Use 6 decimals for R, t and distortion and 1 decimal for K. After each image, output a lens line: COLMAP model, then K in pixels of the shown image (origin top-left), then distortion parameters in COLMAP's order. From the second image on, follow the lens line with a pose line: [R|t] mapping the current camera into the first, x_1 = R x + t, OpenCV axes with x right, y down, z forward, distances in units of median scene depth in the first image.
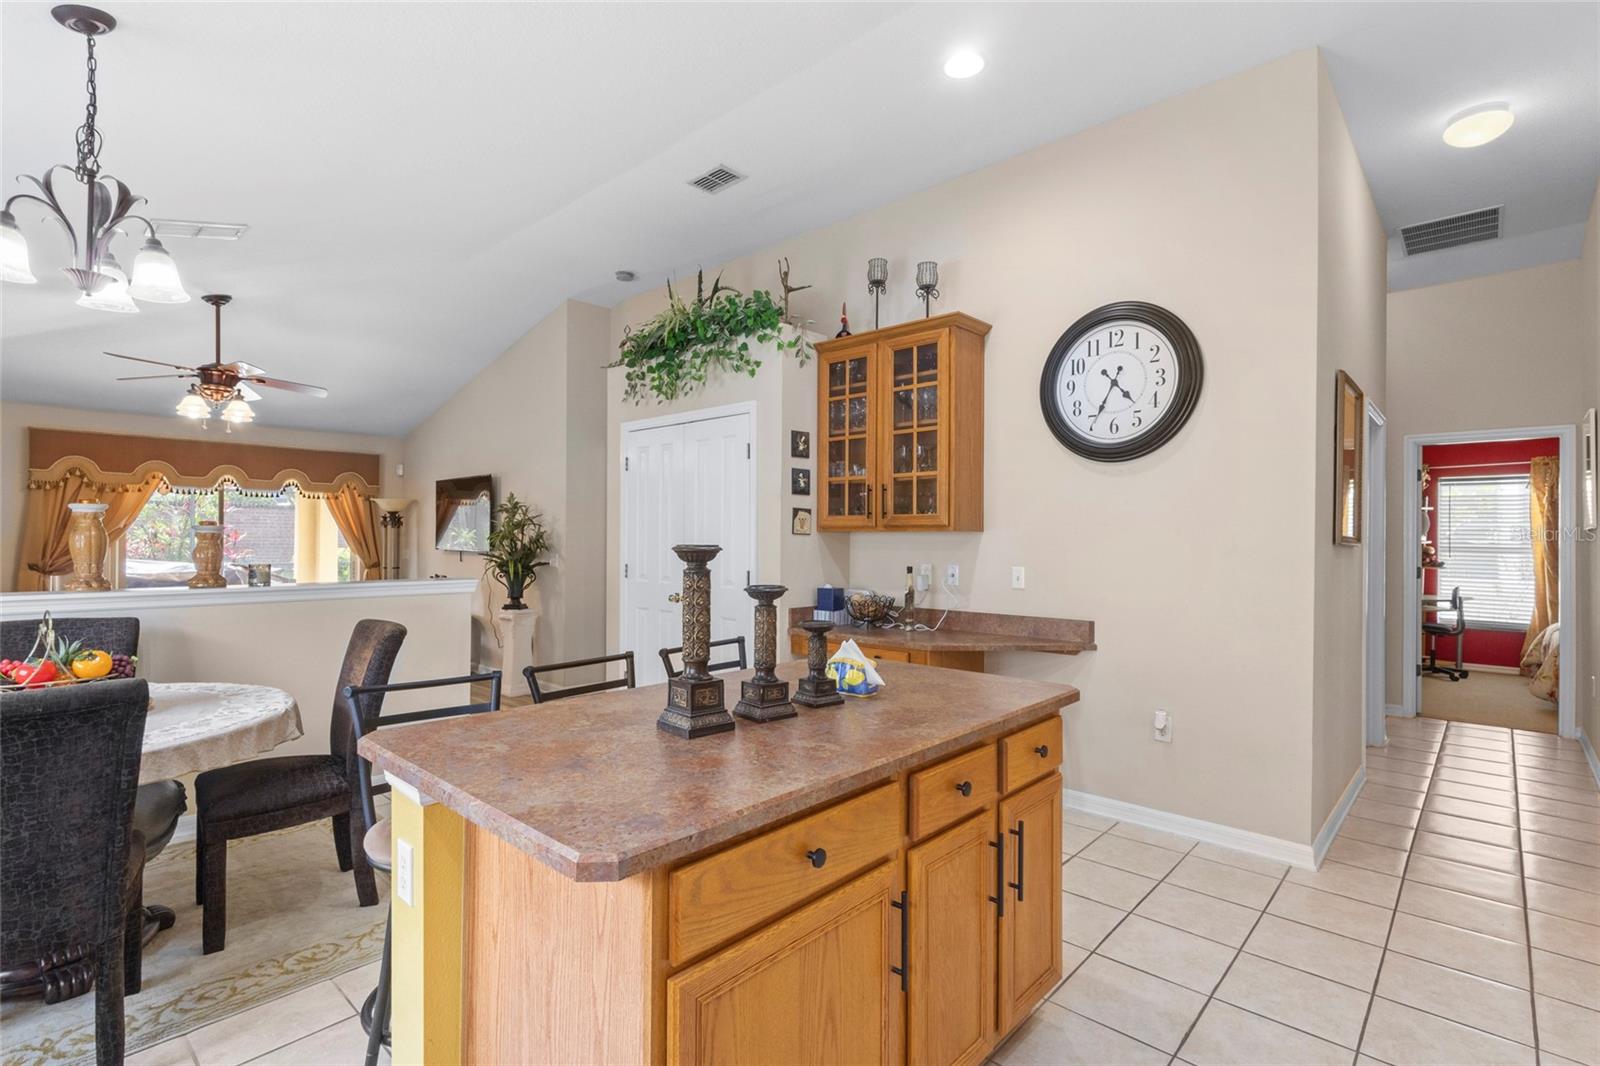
lens RADIAL K [[742.3, 0, 789.6], [0, 742.3, 541.9], [0, 0, 1]] dist [-0.003597, 0.002847]
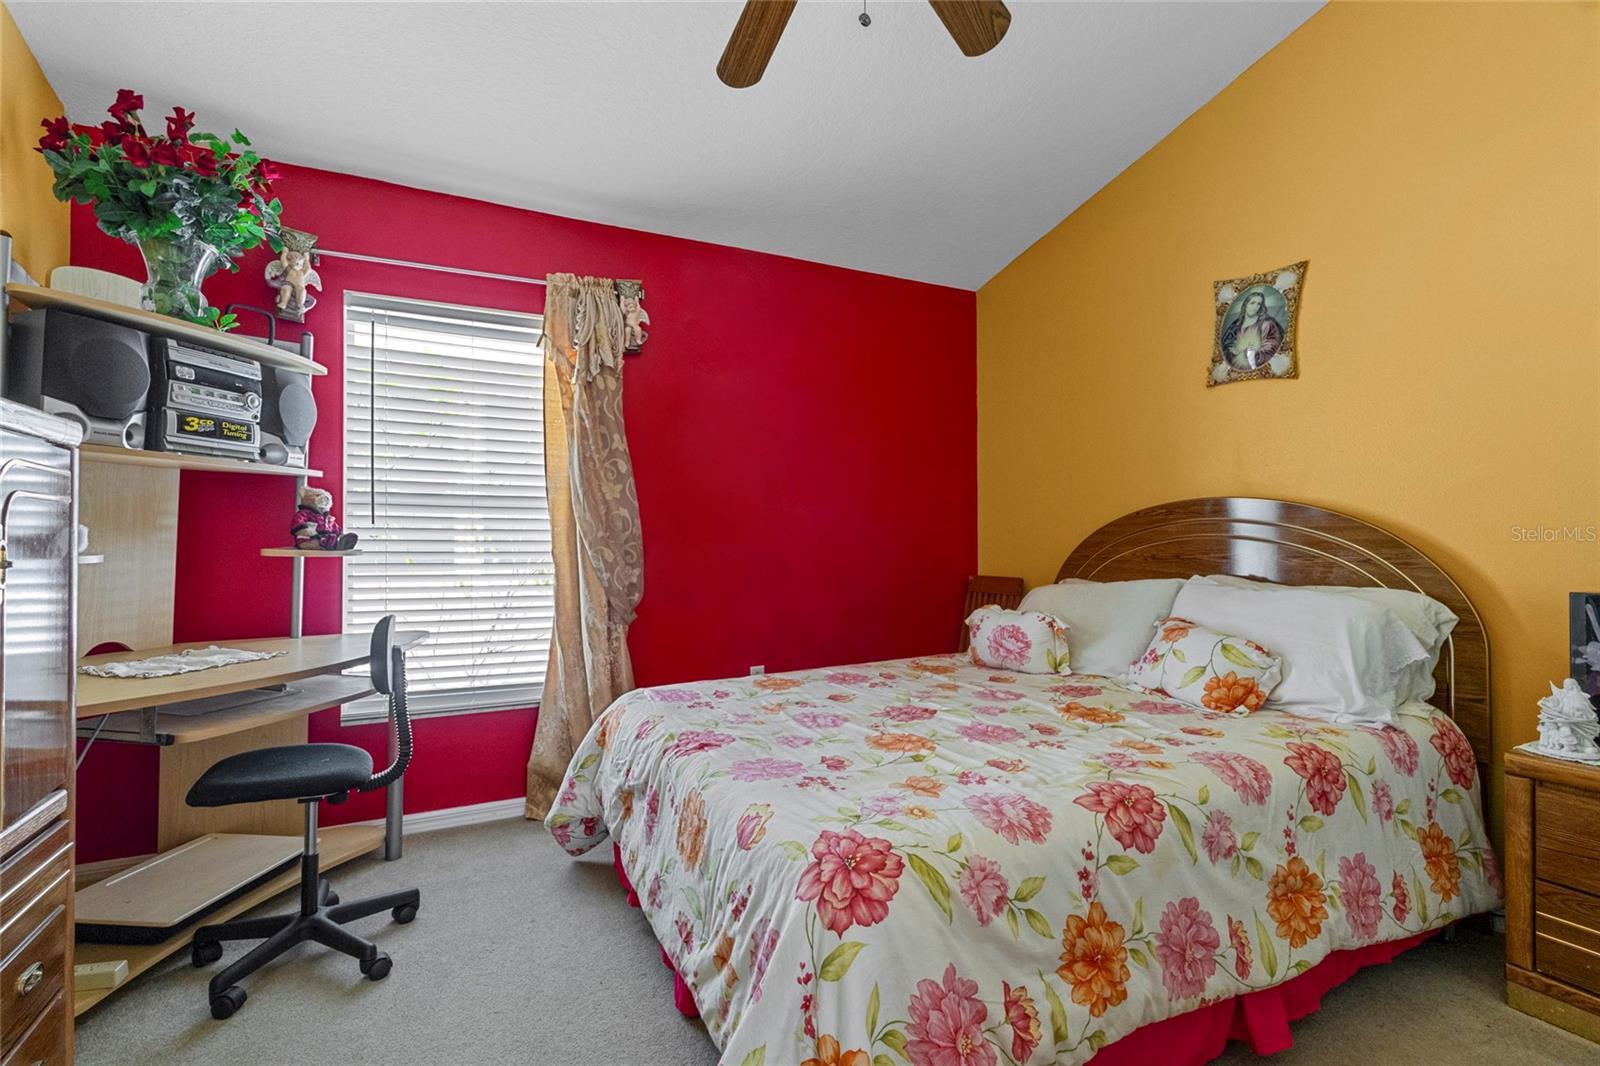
lens RADIAL K [[742.3, 0, 798.4], [0, 742.3, 530.2], [0, 0, 1]] dist [-0.003597, 0.002847]
pose [[0.348271, 0.003386, 0.937388, 0.647369], [0.005346, 0.999970, -0.005598, 0.028339], [-0.937379, 0.006961, 0.348242, 0.707129]]
